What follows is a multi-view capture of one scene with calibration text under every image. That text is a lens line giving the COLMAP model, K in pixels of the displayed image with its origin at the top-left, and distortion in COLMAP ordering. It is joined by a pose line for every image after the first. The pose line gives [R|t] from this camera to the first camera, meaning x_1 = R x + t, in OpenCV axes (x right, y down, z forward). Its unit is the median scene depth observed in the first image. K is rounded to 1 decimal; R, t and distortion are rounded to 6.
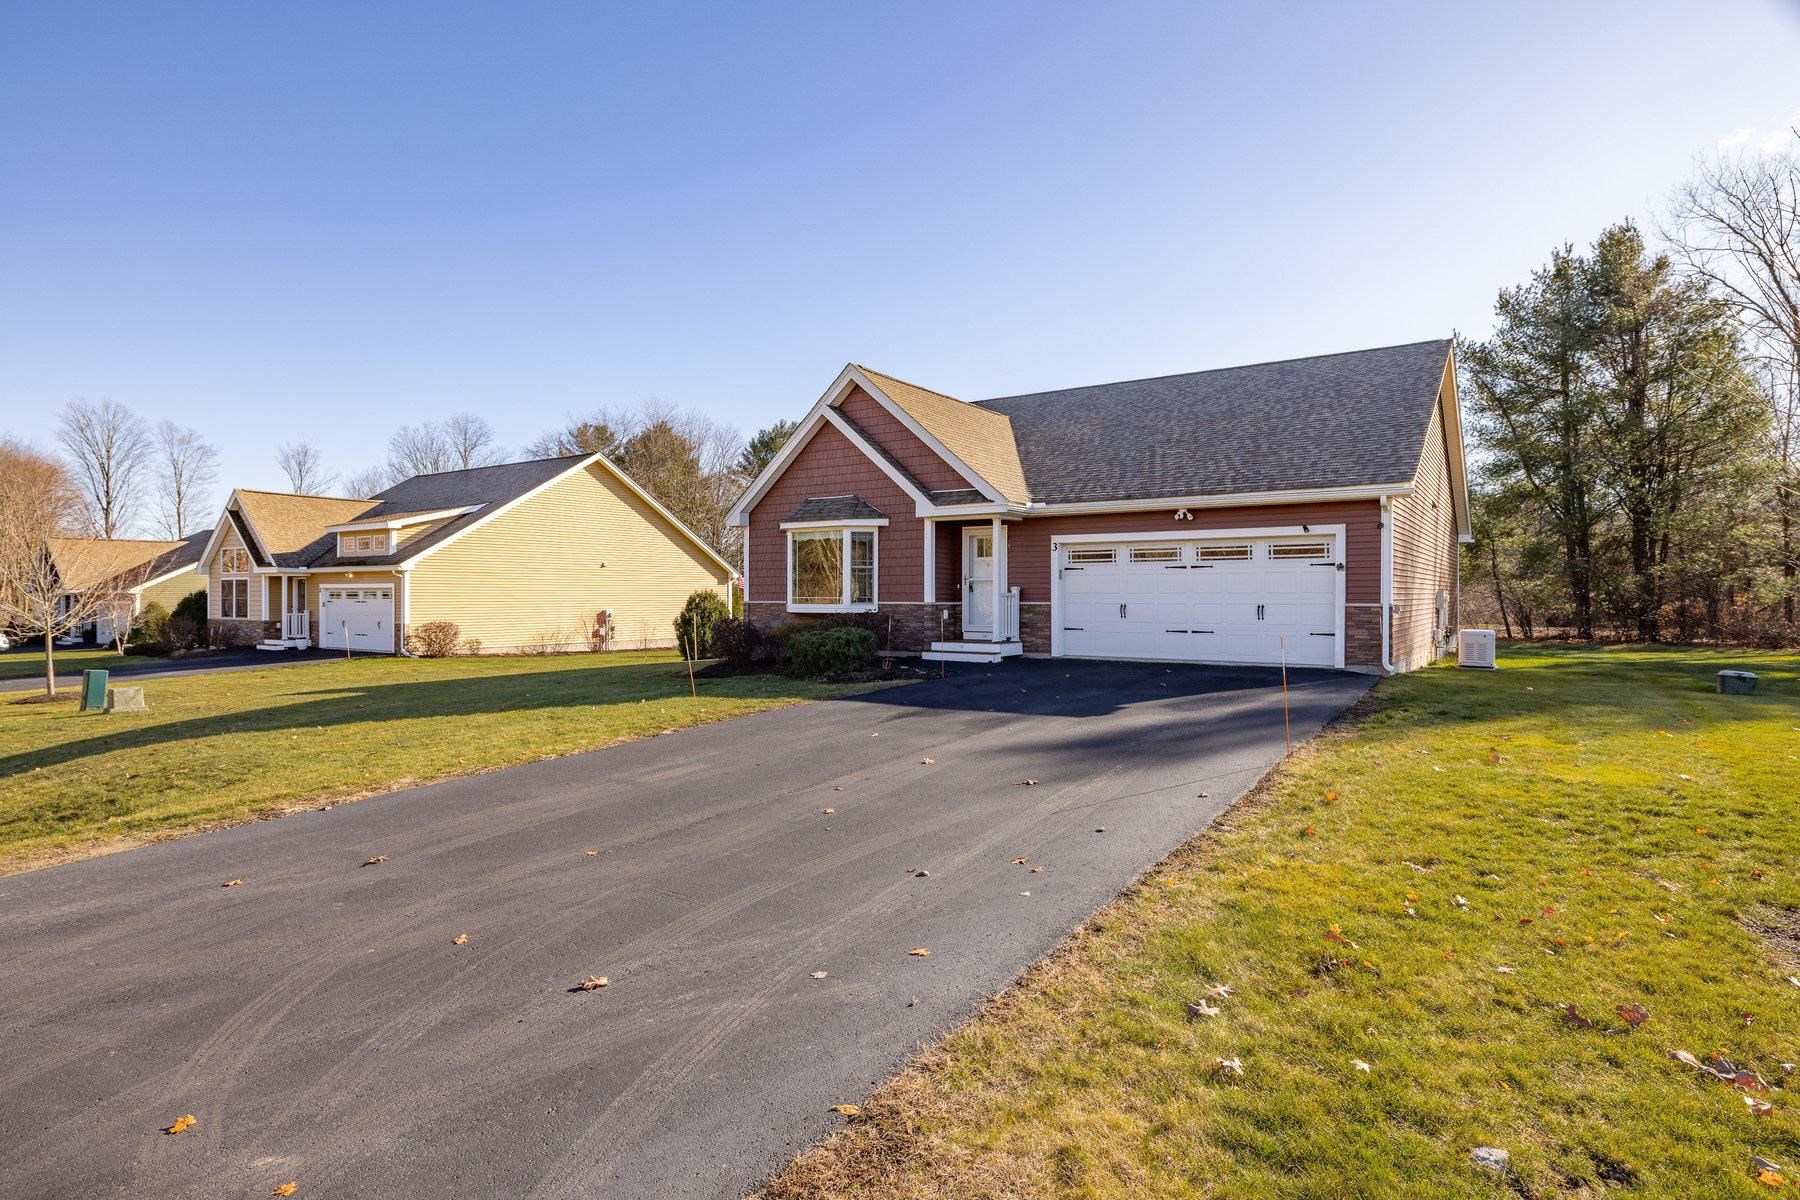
lens RADIAL K [[934.8, 0, 899.6], [0, 934.8, 600.0], [0, 0, 1]] dist [-0.000183, 0.000347]
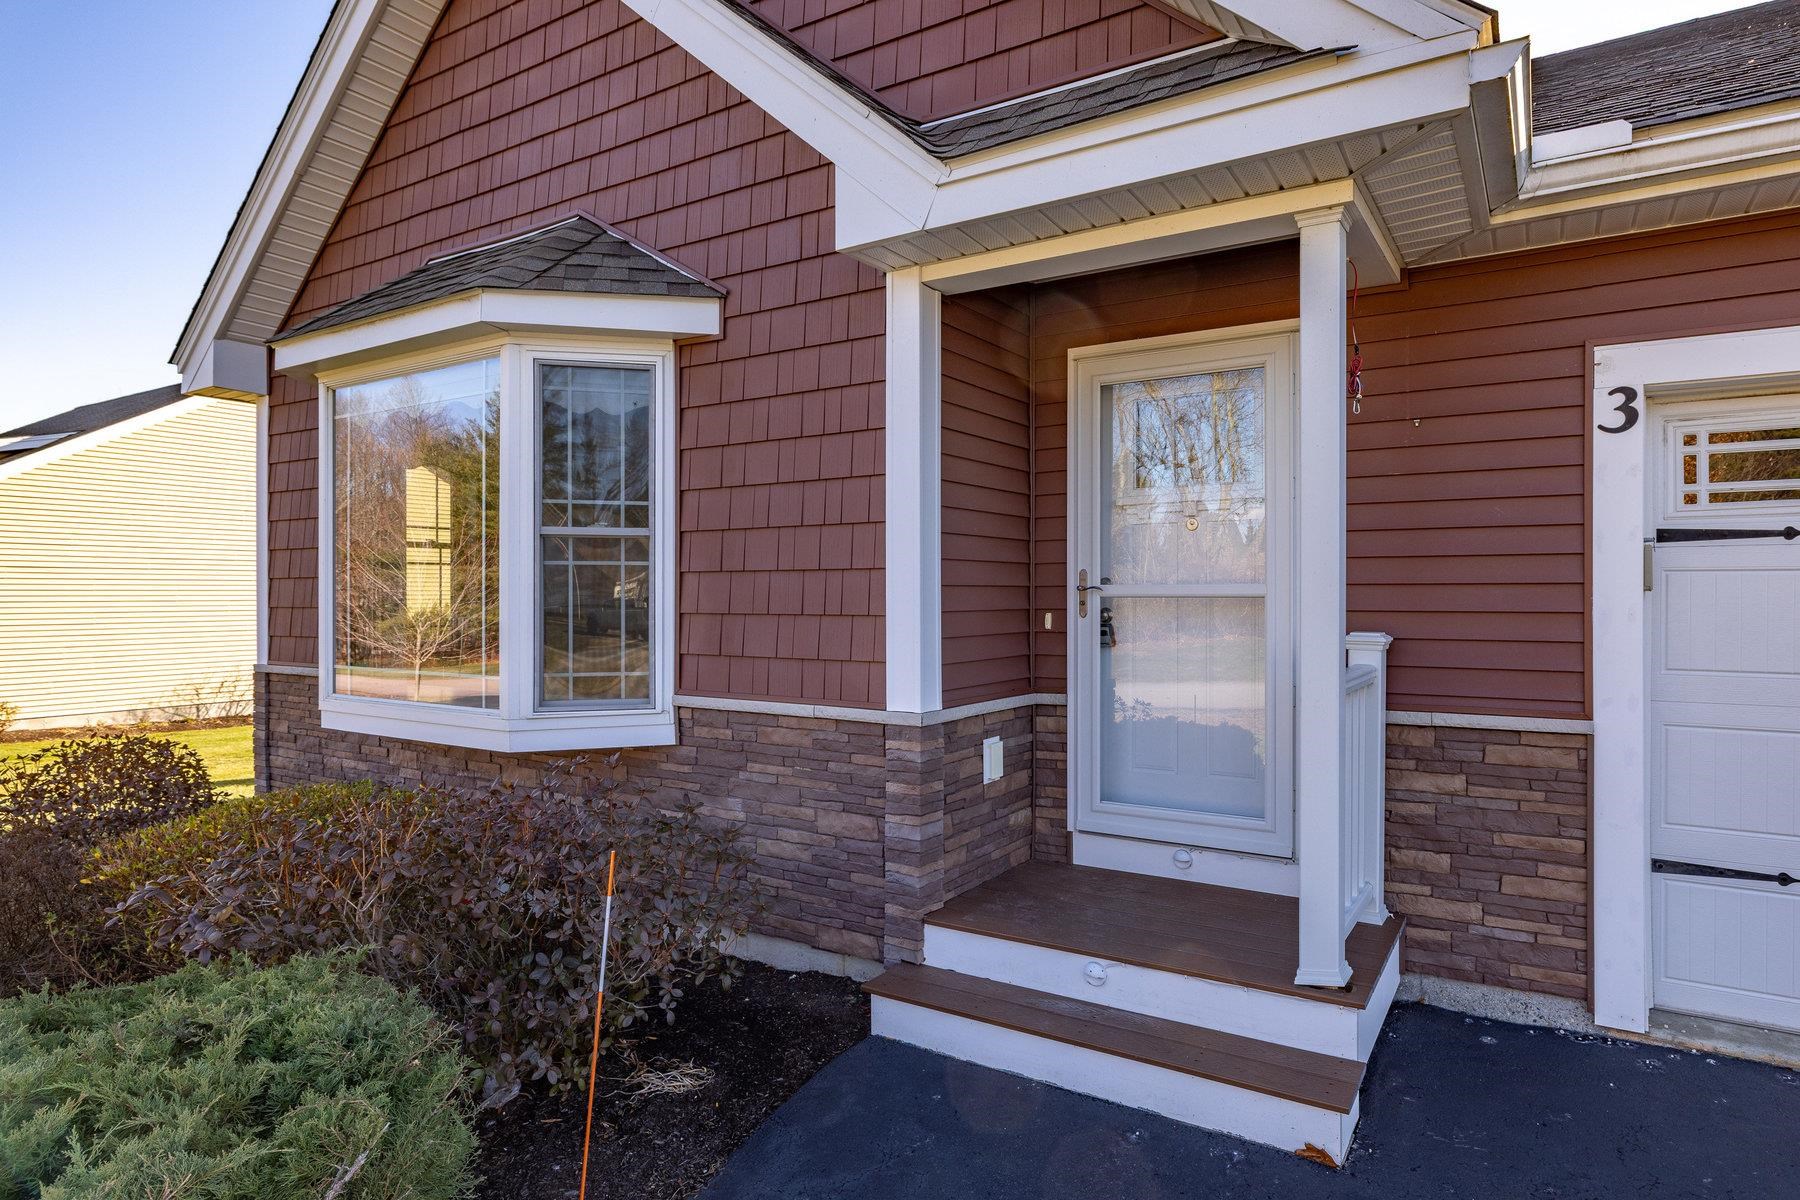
lens RADIAL K [[964.6, 0, 900.2], [0, 964.6, 596.3], [0, 0, 1]] dist [0.001905, 0.000160]
pose [[0.999996, -0.001791, -0.002291, 0.029486], [0.001789, 0.999998, -0.000784, -0.020910], [0.002292, 0.000780, 0.999997, 0.795740]]
